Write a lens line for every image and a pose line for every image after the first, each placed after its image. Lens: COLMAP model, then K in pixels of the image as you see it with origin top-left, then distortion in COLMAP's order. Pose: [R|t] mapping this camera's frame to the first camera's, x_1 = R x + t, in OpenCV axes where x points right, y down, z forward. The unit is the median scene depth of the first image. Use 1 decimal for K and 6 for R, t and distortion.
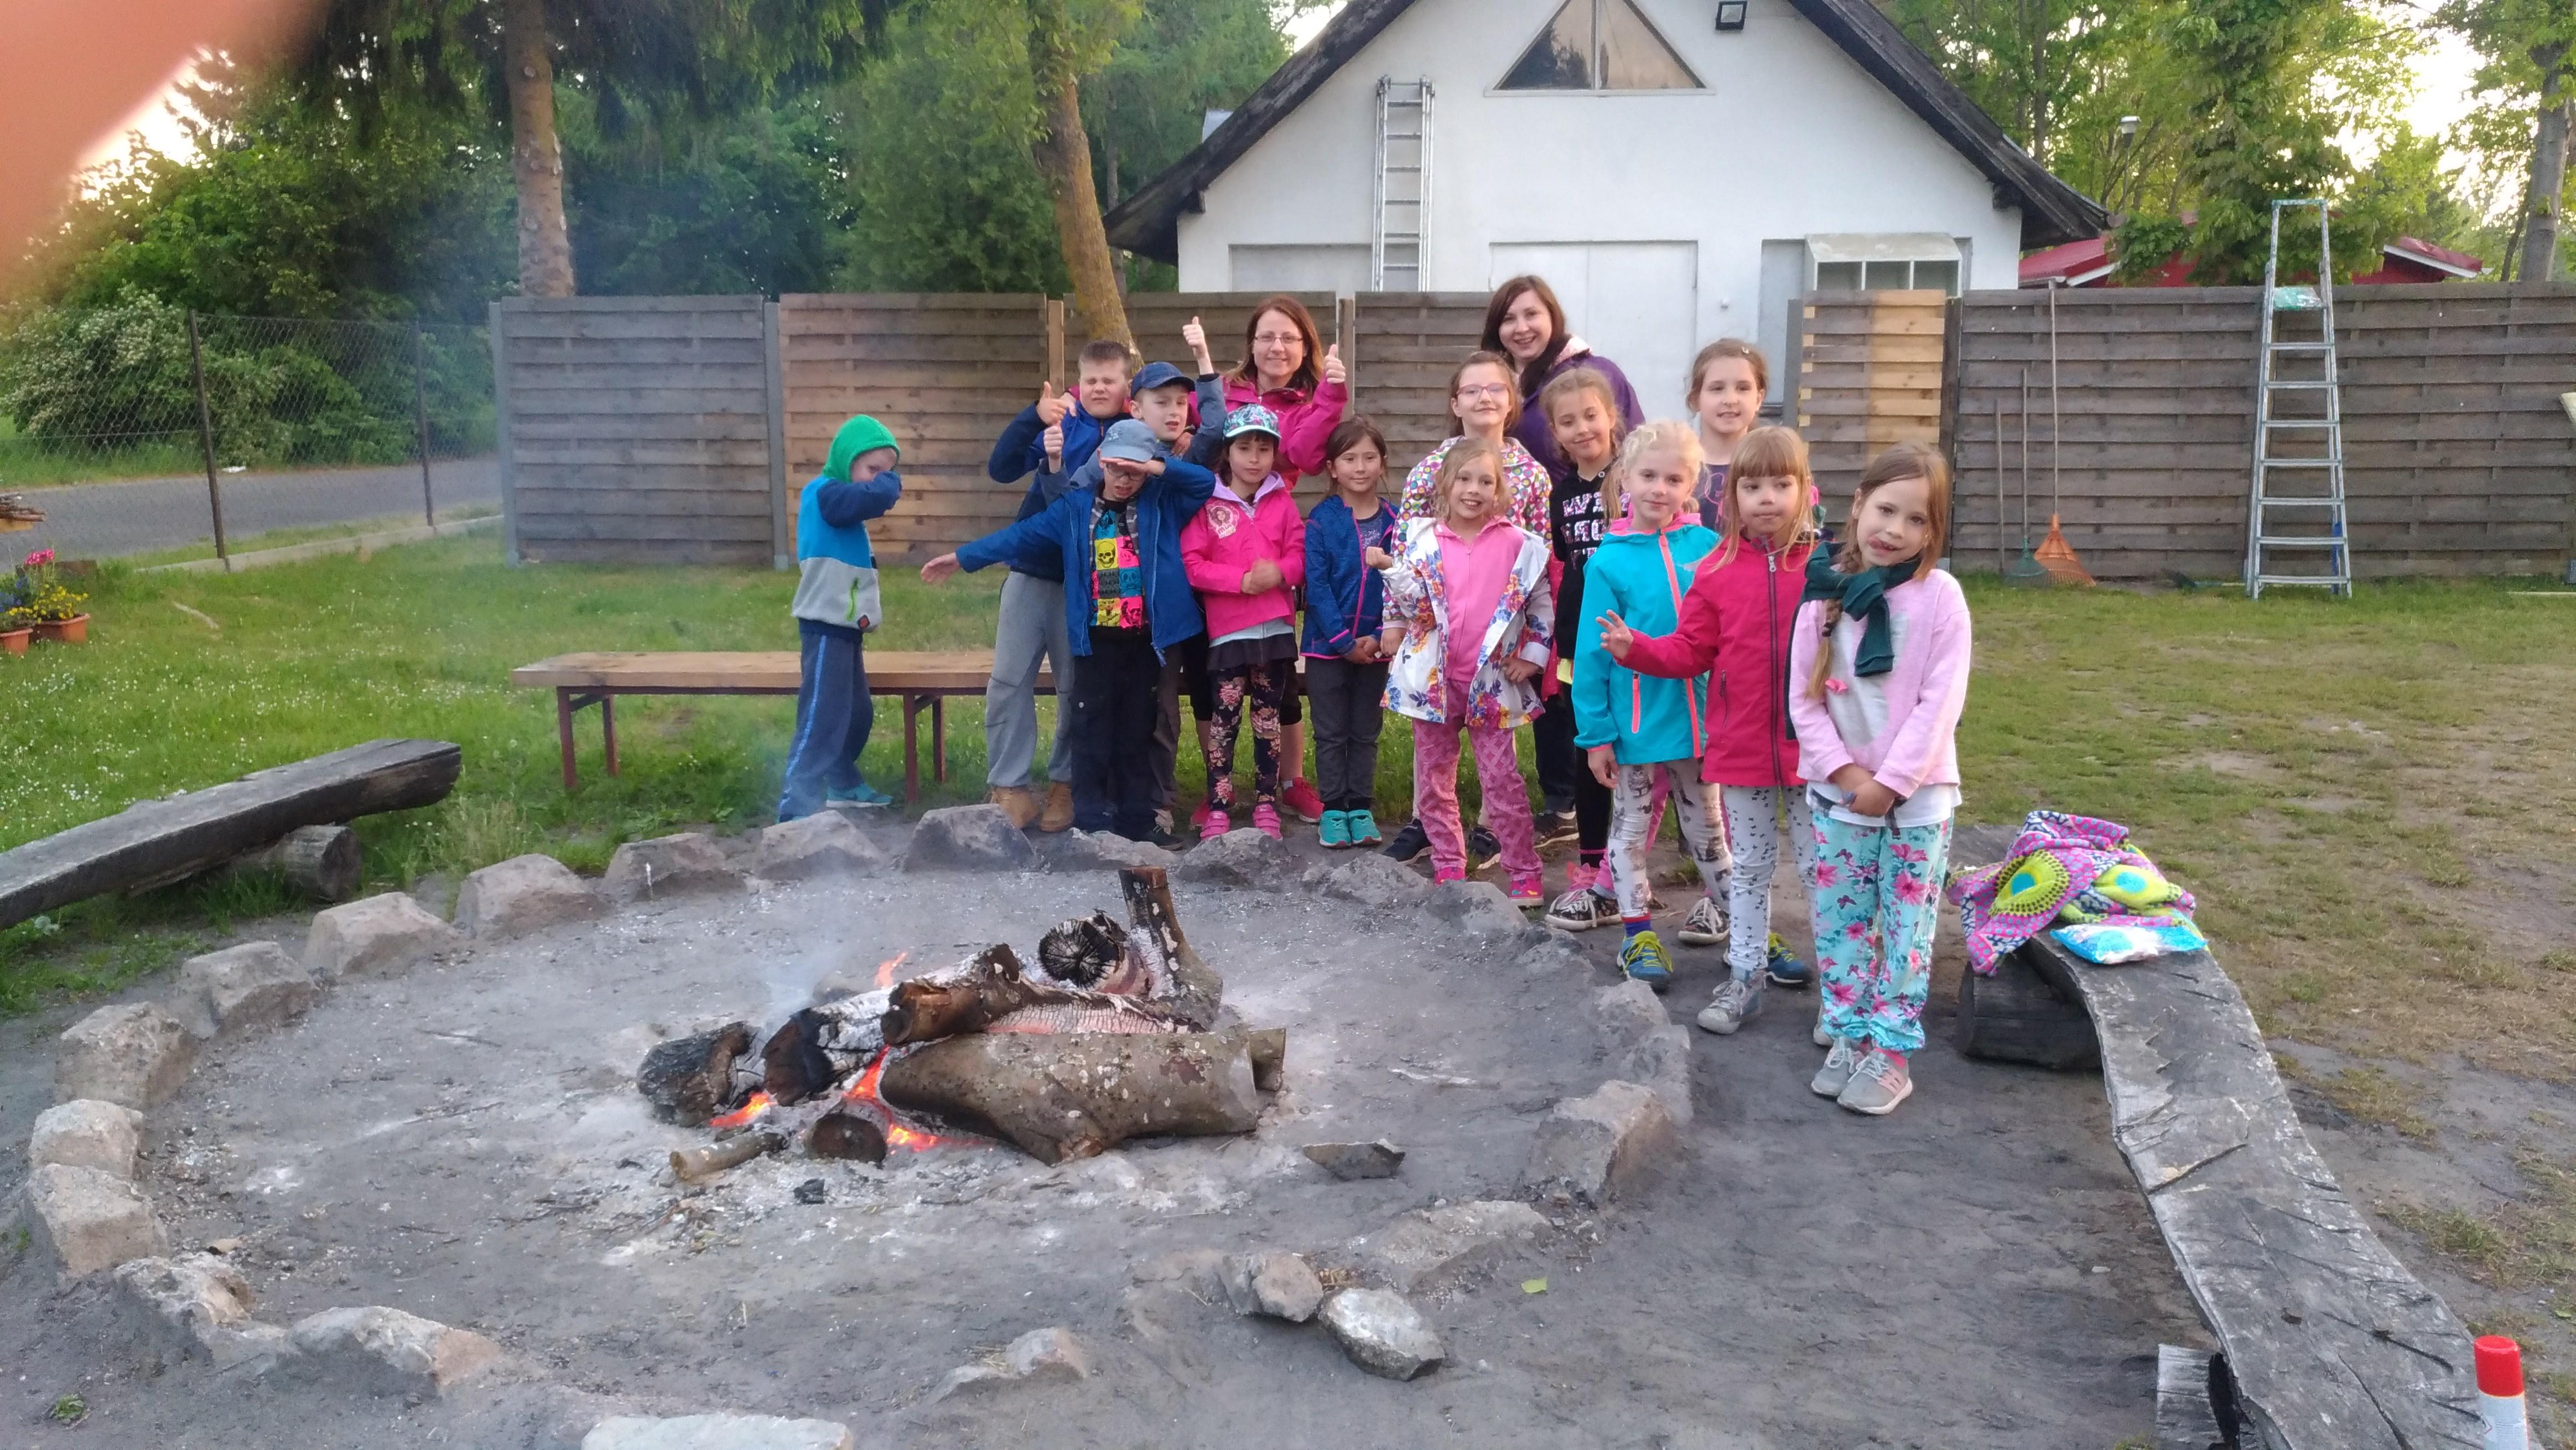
lens RADIAL K [[2098.3, 0, 1268.2], [0, 2098.3, 770.3], [0, 0, 1]] dist [-0.036129, 0.113596]
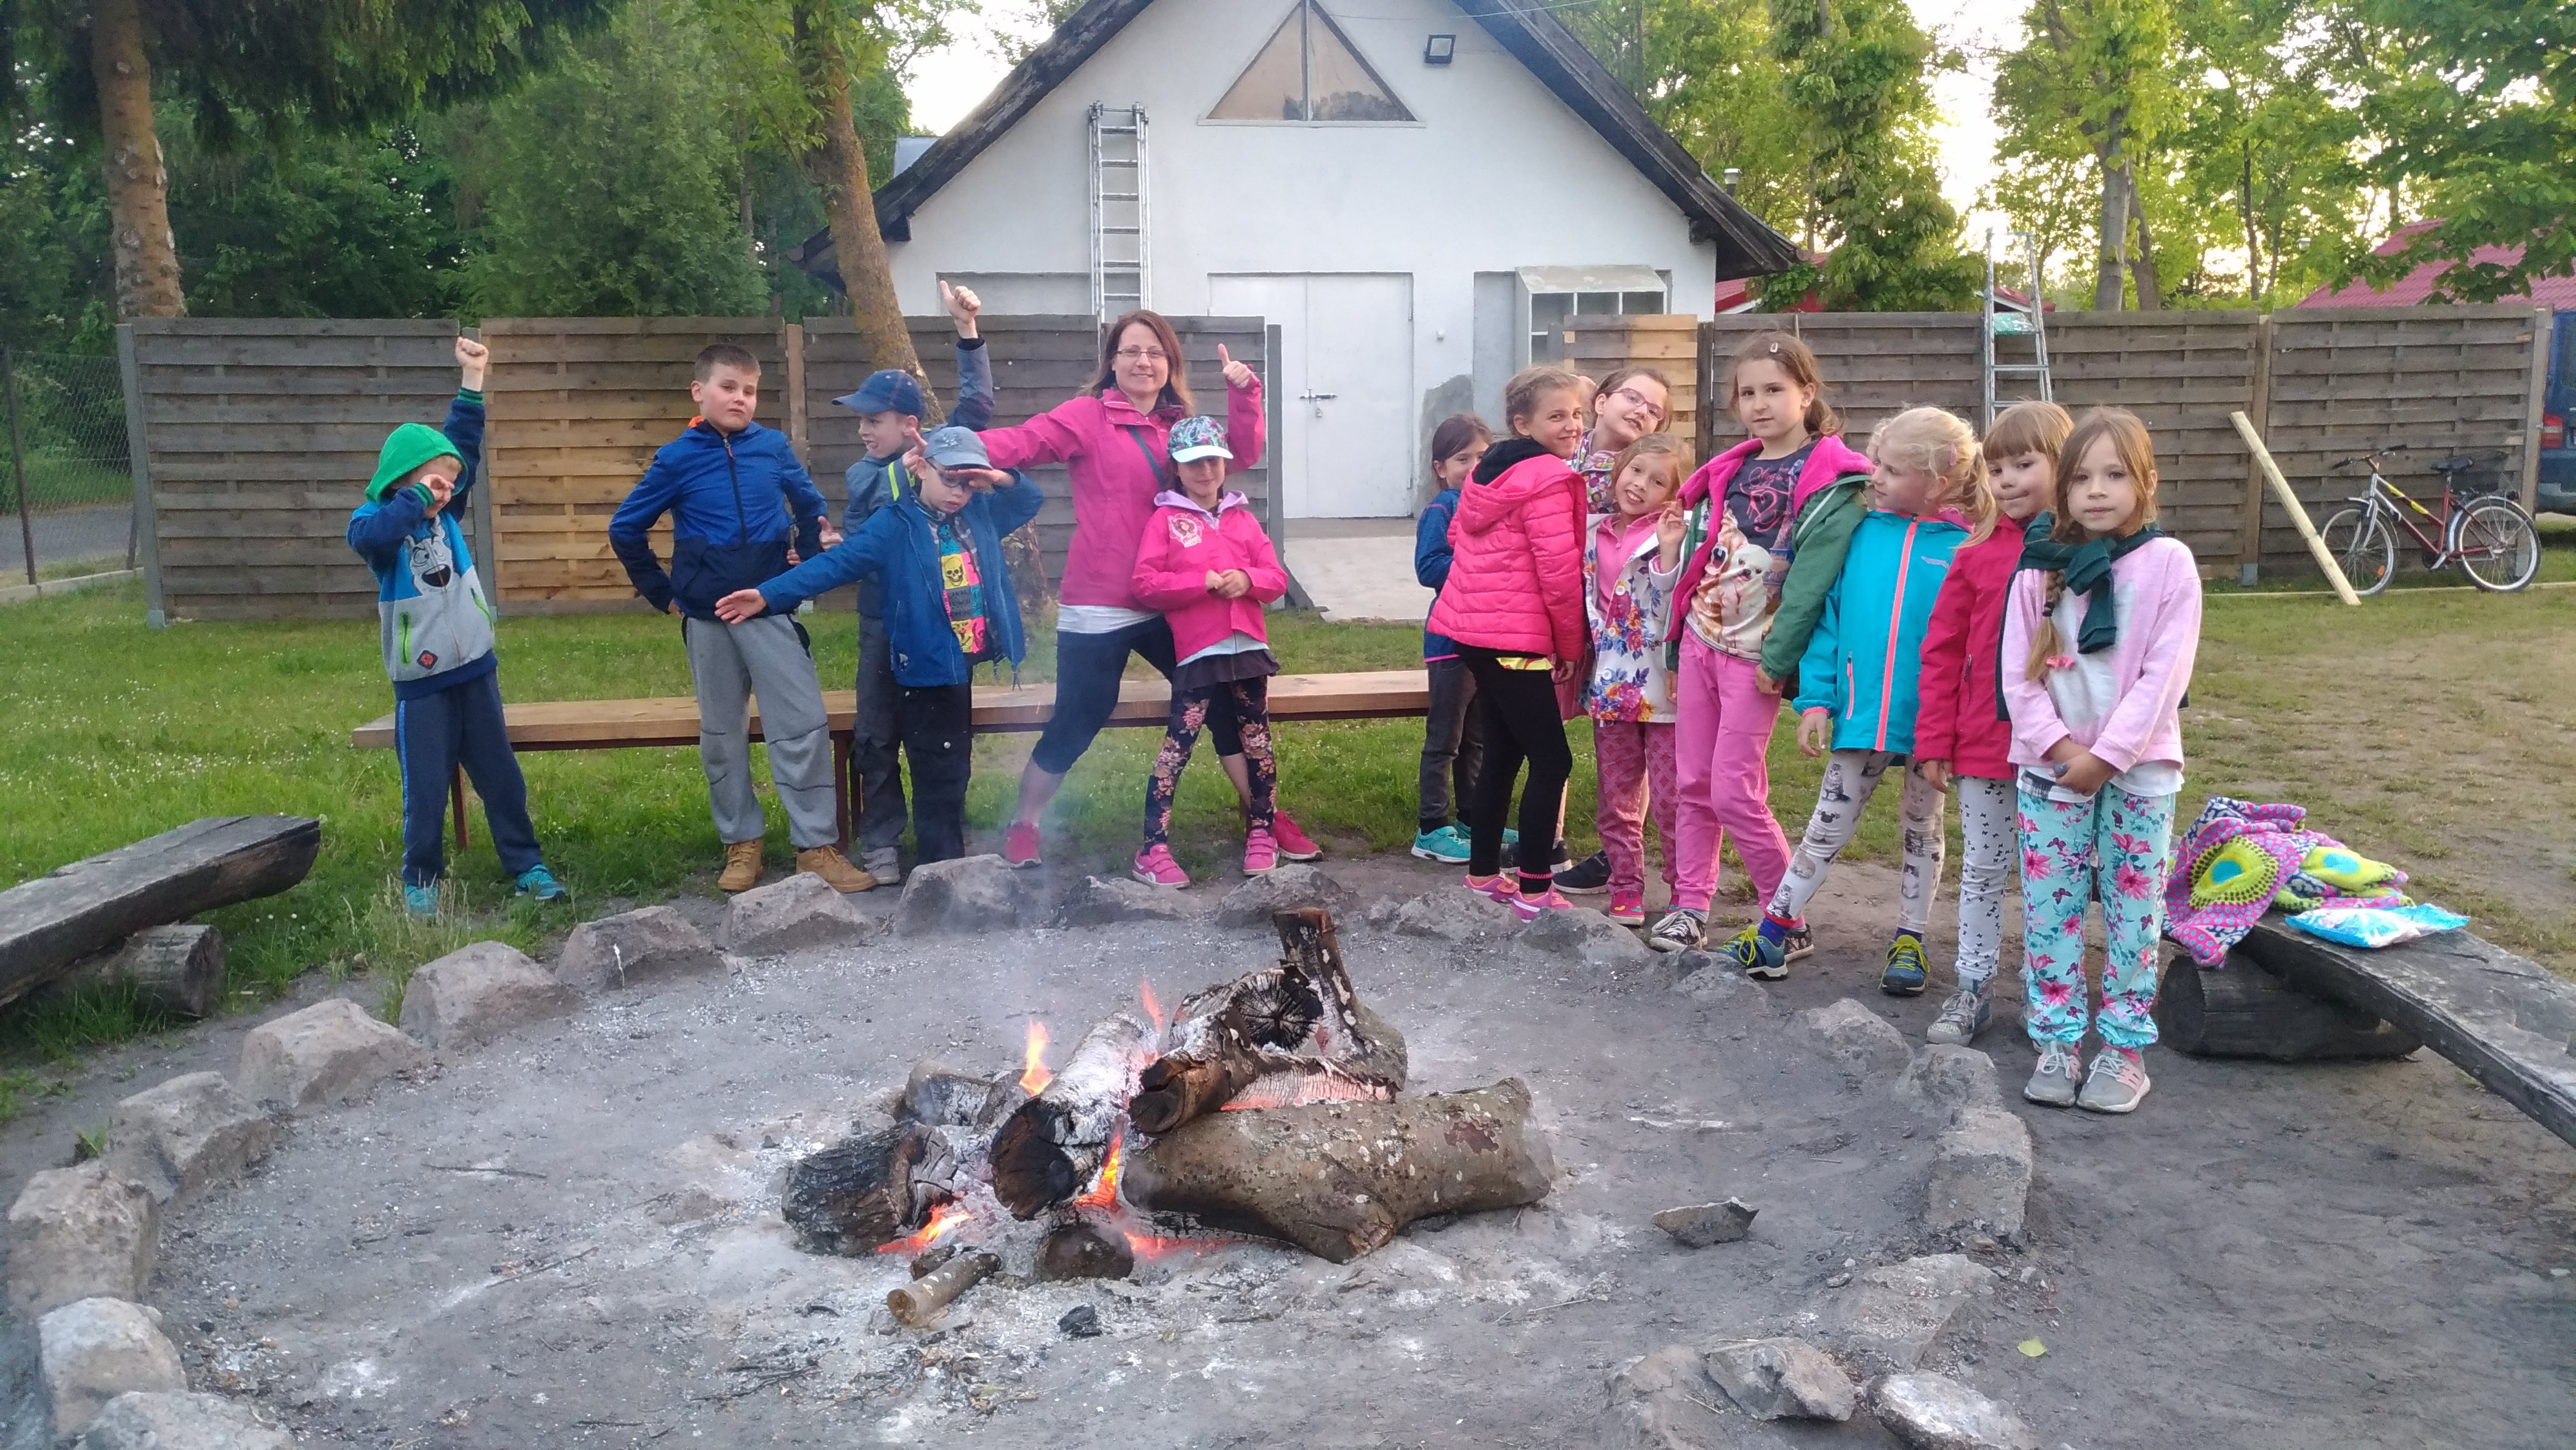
lens RADIAL K [[2094.6, 0, 1315.8], [0, 2094.6, 764.6], [0, 0, 1]] dist [-0.042841, 0.147396]
pose [[0.976171, -0.044276, 0.212438, -0.222507], [0.049697, 0.998559, -0.020248, 0.003360], [-0.211236, 0.030323, 0.976965, 0.132700]]
